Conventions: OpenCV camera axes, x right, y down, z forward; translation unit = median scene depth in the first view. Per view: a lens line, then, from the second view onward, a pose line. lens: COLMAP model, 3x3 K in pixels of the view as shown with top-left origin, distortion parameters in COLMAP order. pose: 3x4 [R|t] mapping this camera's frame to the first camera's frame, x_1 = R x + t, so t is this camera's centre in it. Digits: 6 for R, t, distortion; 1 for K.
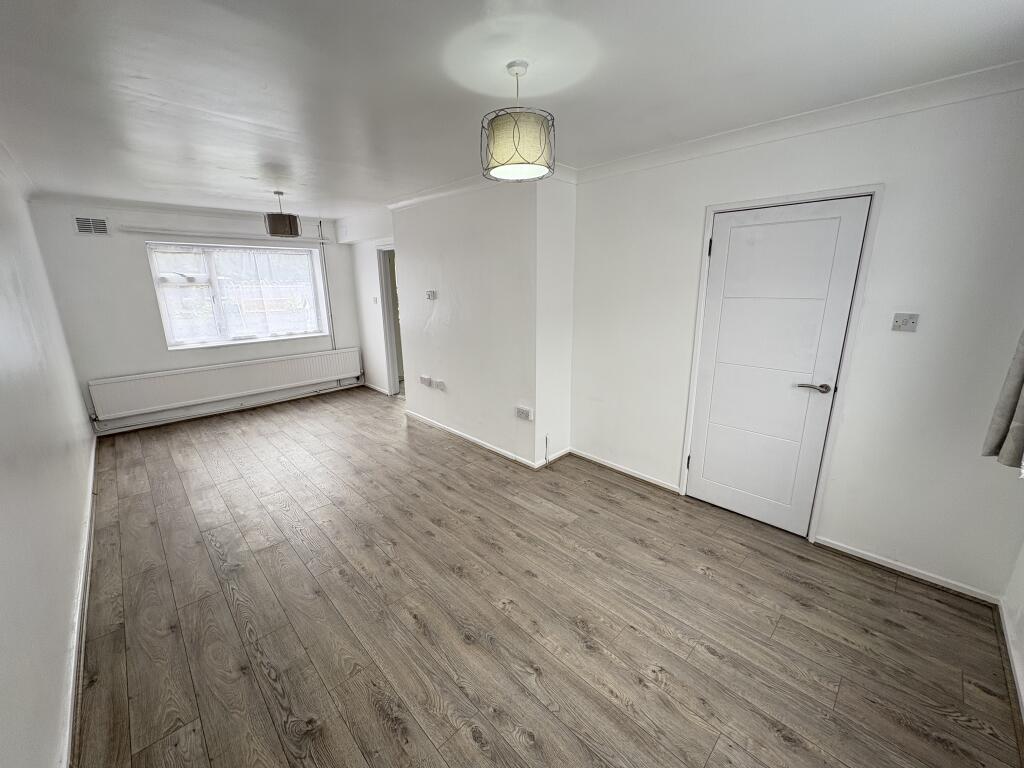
lens RADIAL K [[407.4, 0, 510.7], [0, 407.4, 388.8], [0, 0, 1]] dist [0.001353, -0.000096]
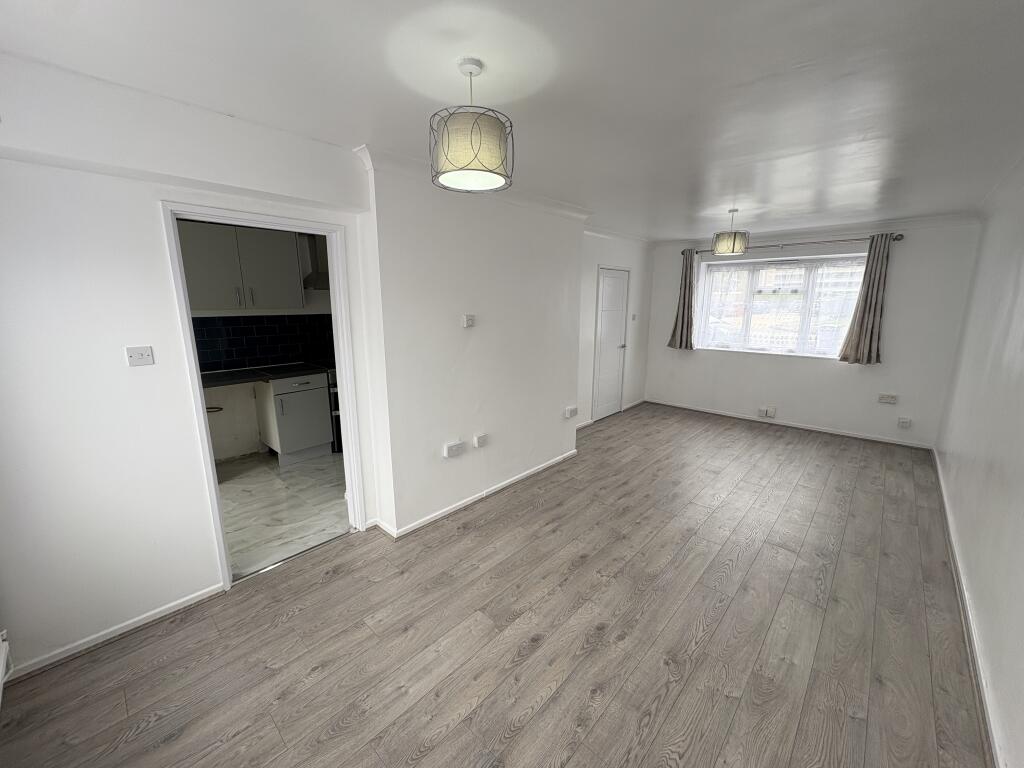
lens RADIAL K [[407.4, 0, 515.3], [0, 407.4, 384.2], [0, 0, 1]] dist [0.001353, -0.000096]
pose [[-0.062274, -0.190428, 0.979724, -1.249060], [0.254598, 0.946123, 0.200080, -0.335399], [-0.965040, 0.261895, -0.010436, 1.301362]]
